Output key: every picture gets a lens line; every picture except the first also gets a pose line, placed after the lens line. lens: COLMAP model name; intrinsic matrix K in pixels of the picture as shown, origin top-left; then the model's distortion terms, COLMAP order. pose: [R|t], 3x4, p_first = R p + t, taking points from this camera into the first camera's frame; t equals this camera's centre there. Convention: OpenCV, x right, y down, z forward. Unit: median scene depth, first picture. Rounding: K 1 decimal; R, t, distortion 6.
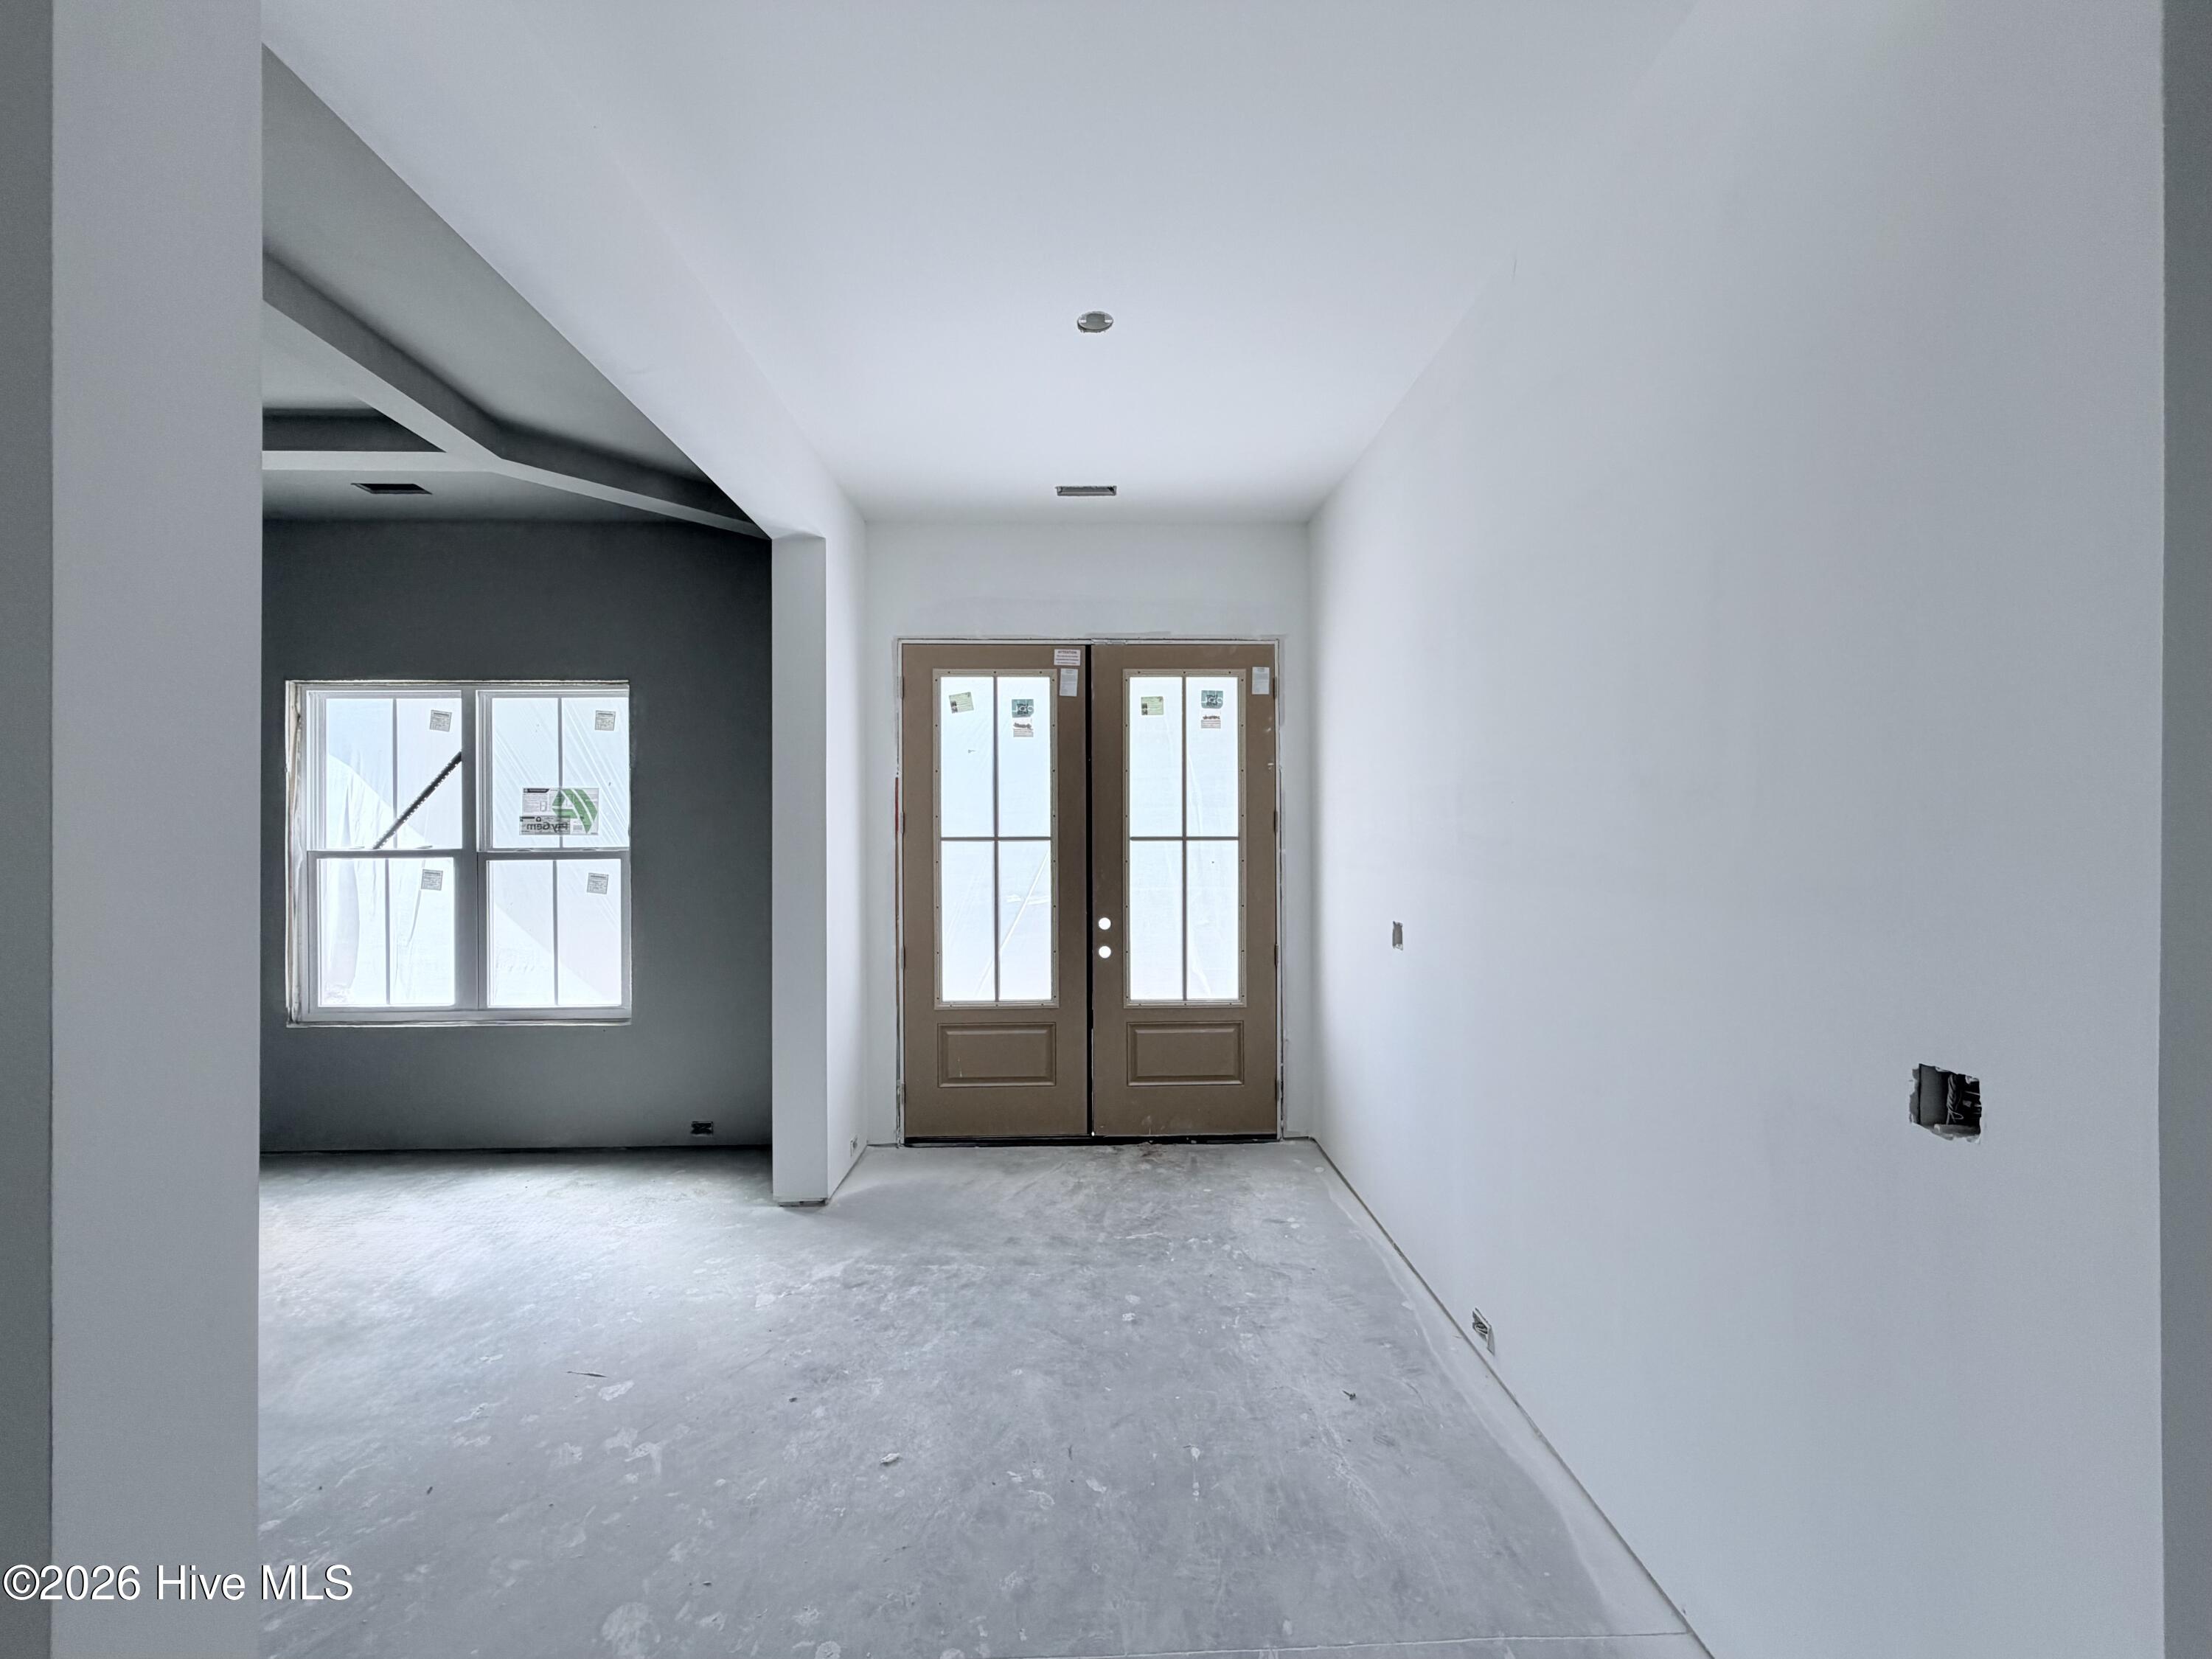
lens RADIAL K [[886.3, 0, 1098.4], [0, 886.3, 833.7], [0, 0, 1]] dist [0.002838, 0.000217]
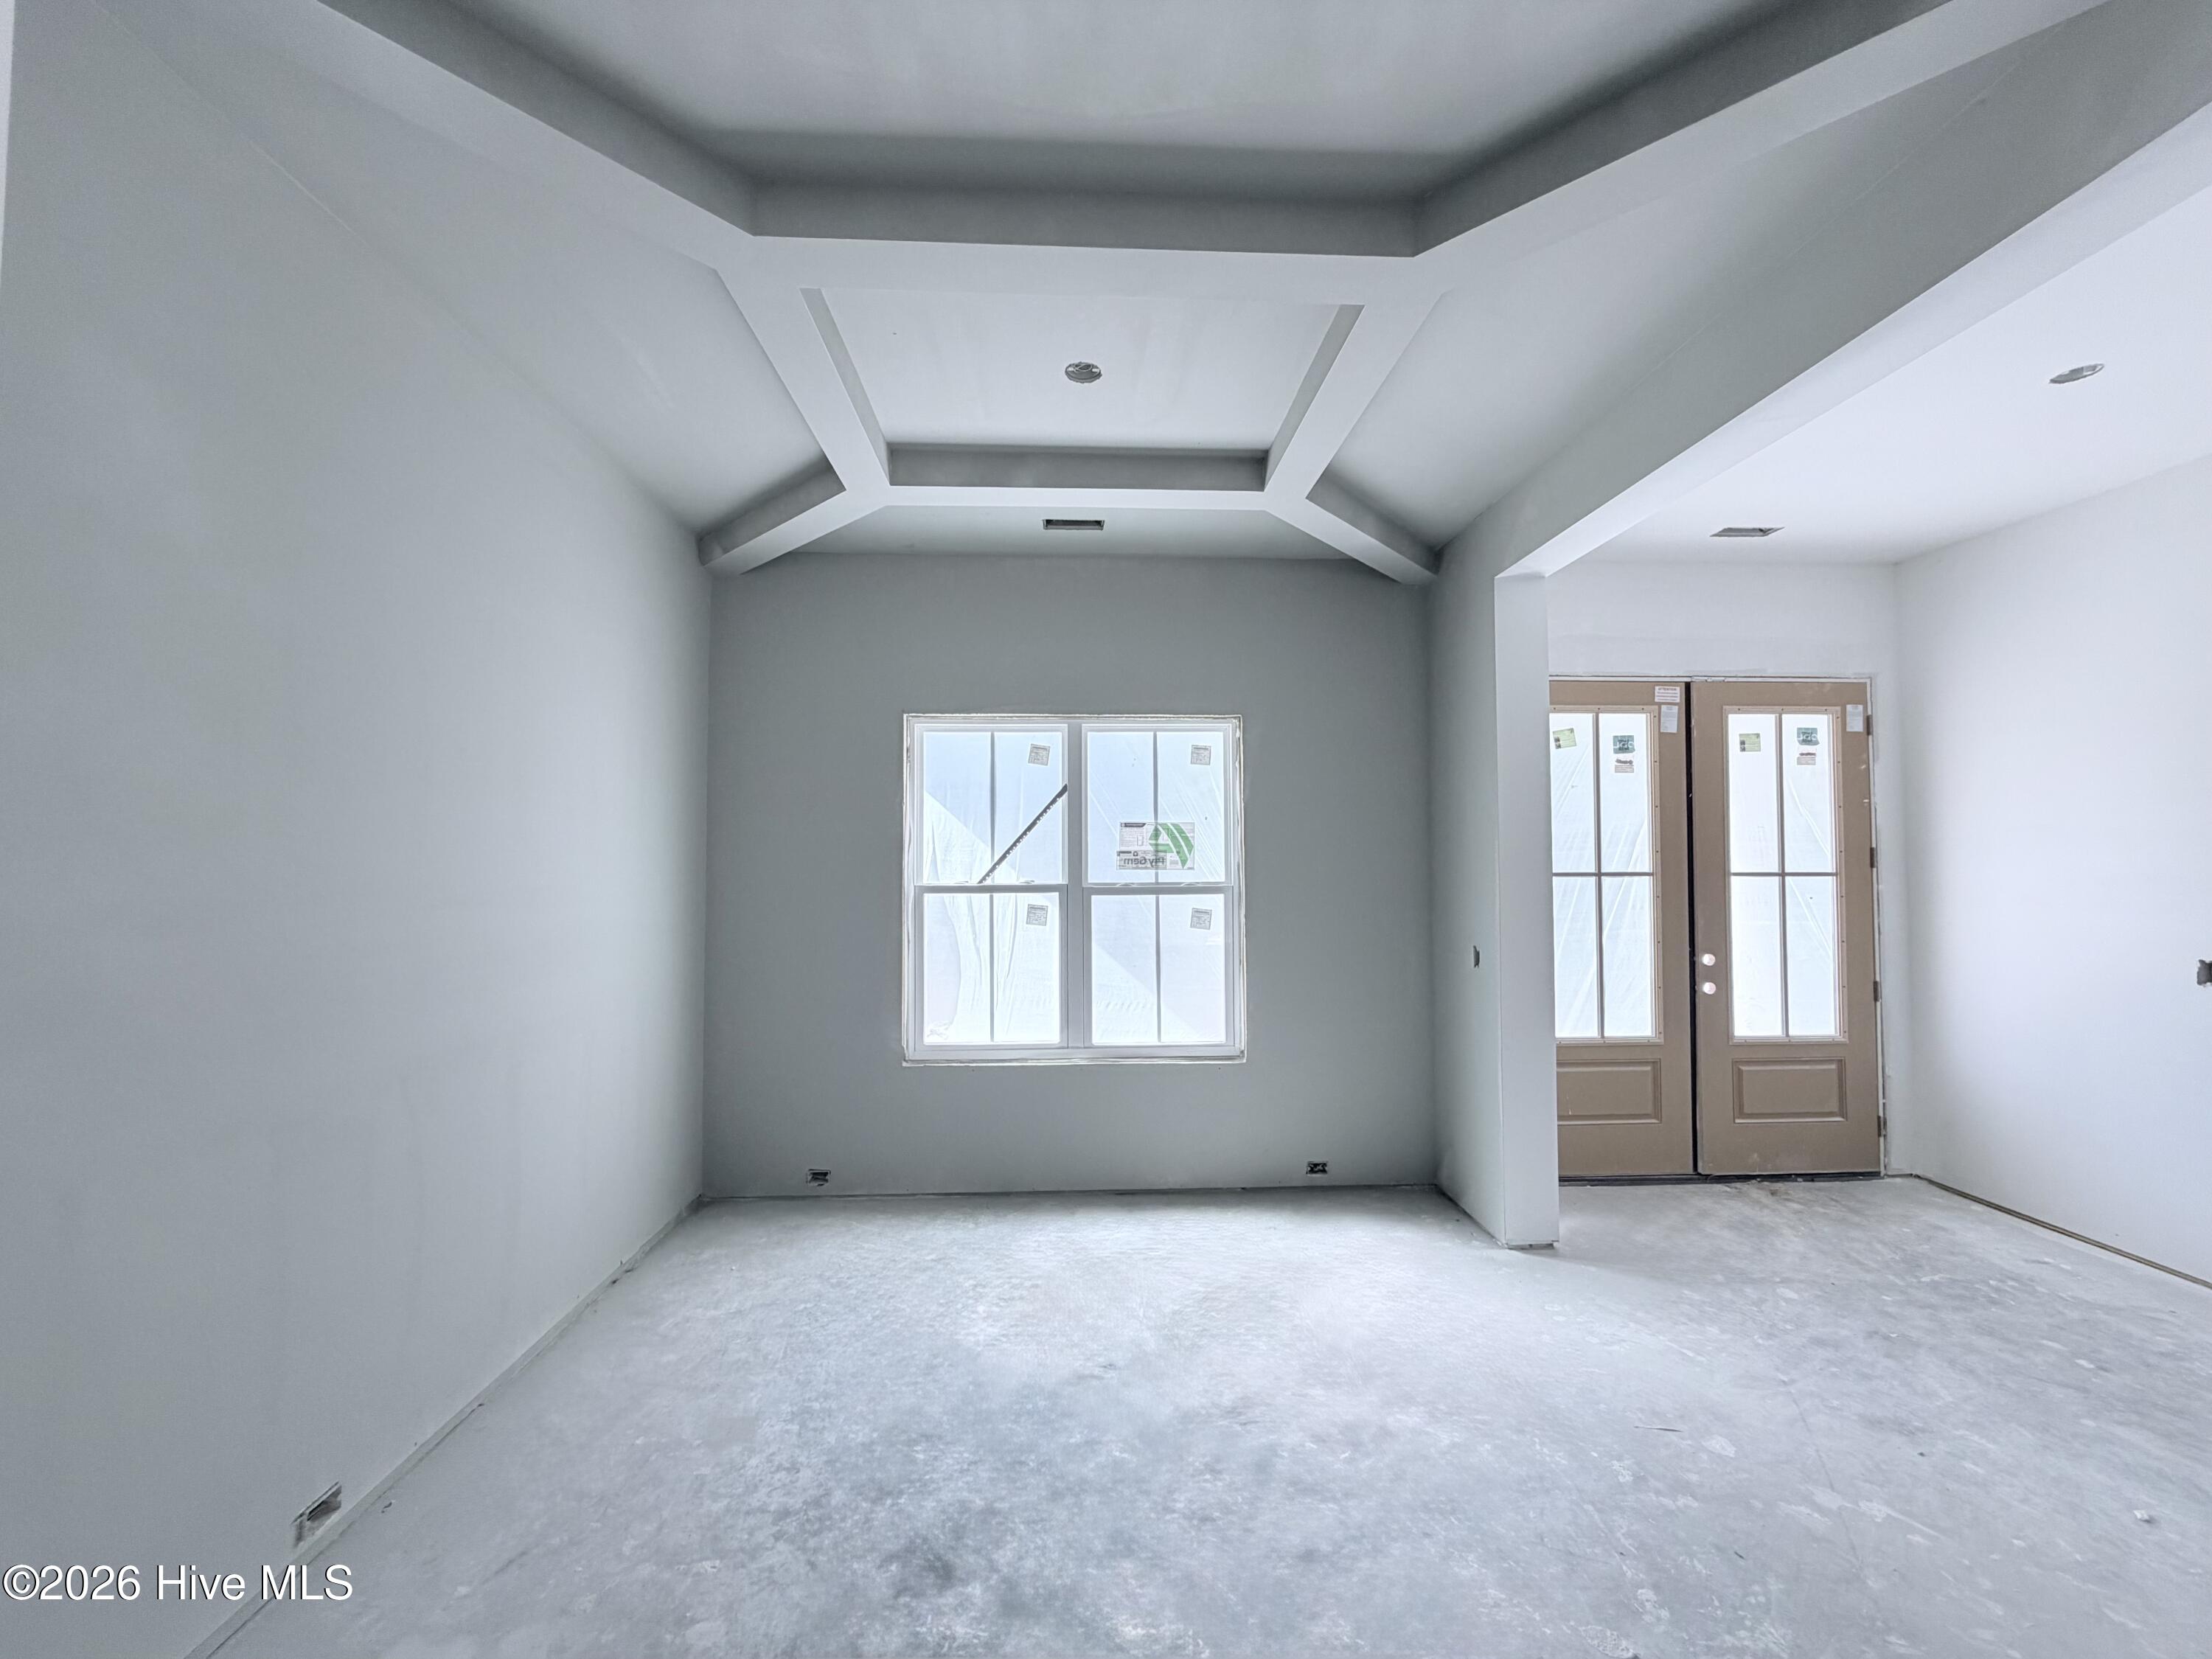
lens RADIAL K [[886.3, 0, 1098.4], [0, 886.3, 833.7], [0, 0, 1]] dist [0.002838, 0.000217]
pose [[0.999749, 0.002182, 0.022313, -0.702891], [-0.001456, 0.999470, -0.032512, -0.006594], [-0.022372, 0.032472, 0.999222, 0.010471]]
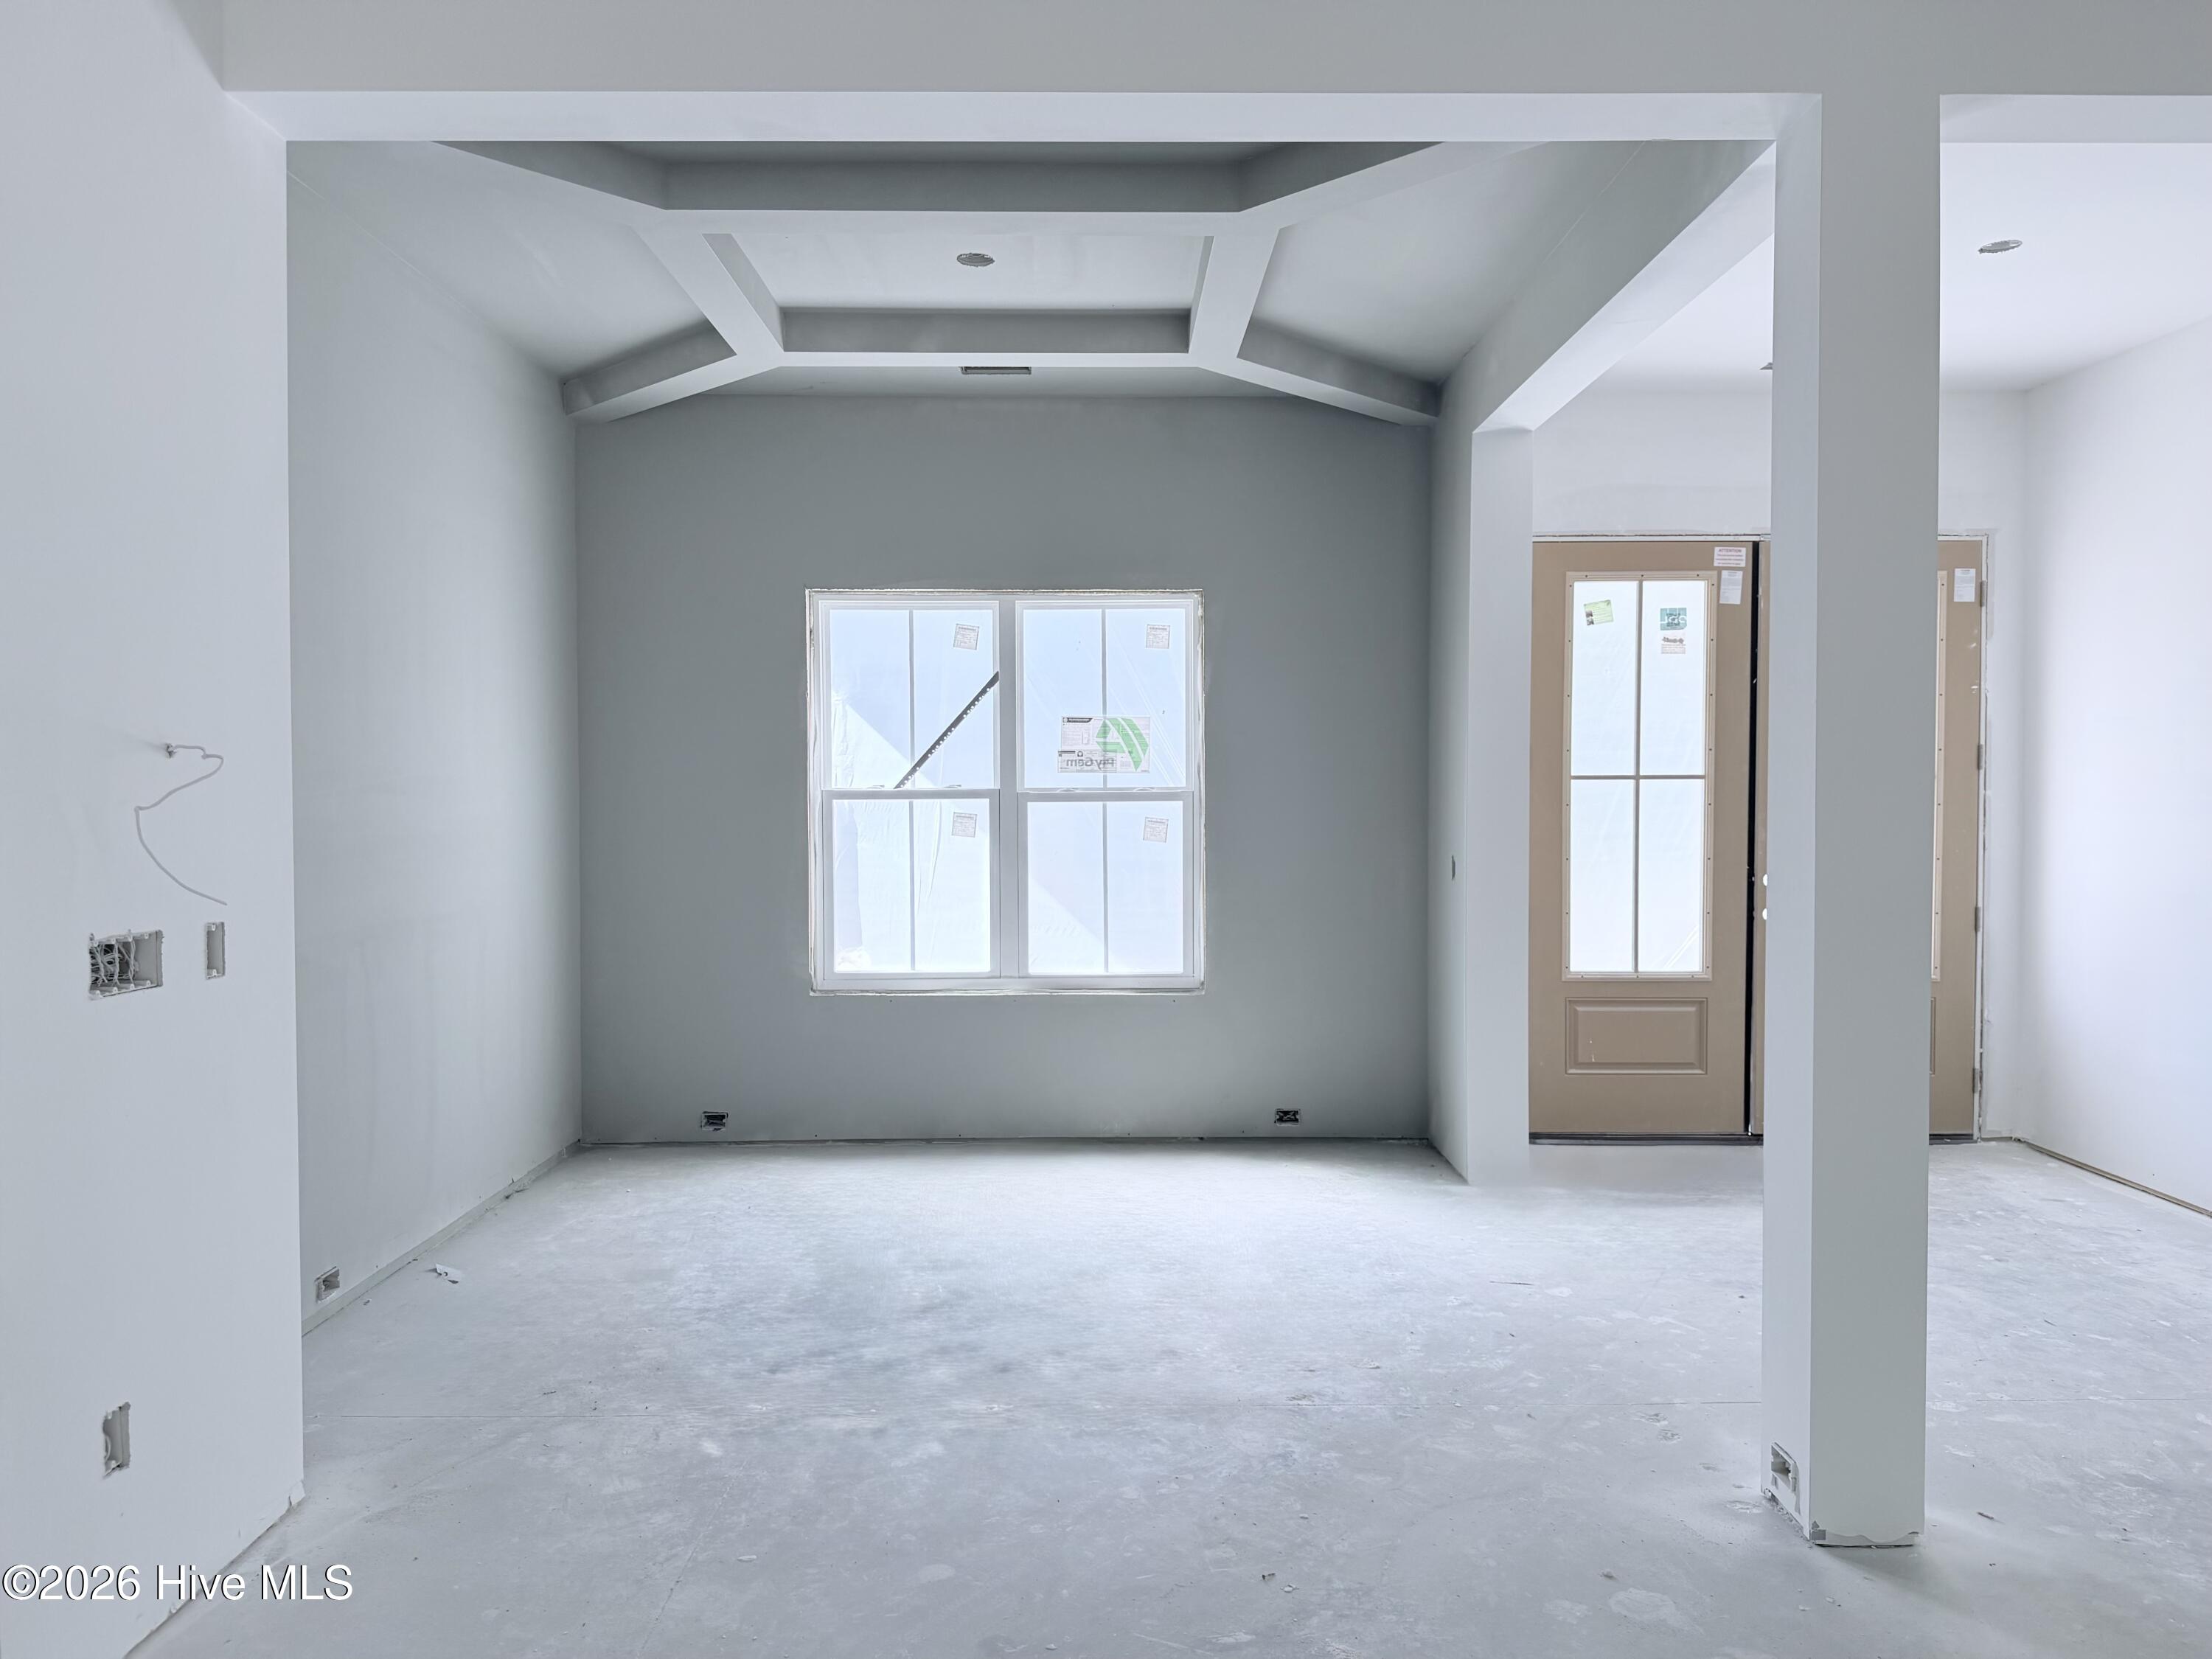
lens RADIAL K [[1547.6, 0, 1098.4], [0, 1547.6, 838.7], [0, 0, 1]] dist [0.148730, -0.285298]
pose [[0.999869, 0.002399, -0.015980, -0.596756], [-0.001949, 0.999604, 0.028082, 0.023073], [0.016041, -0.028047, 0.999478, -0.479920]]
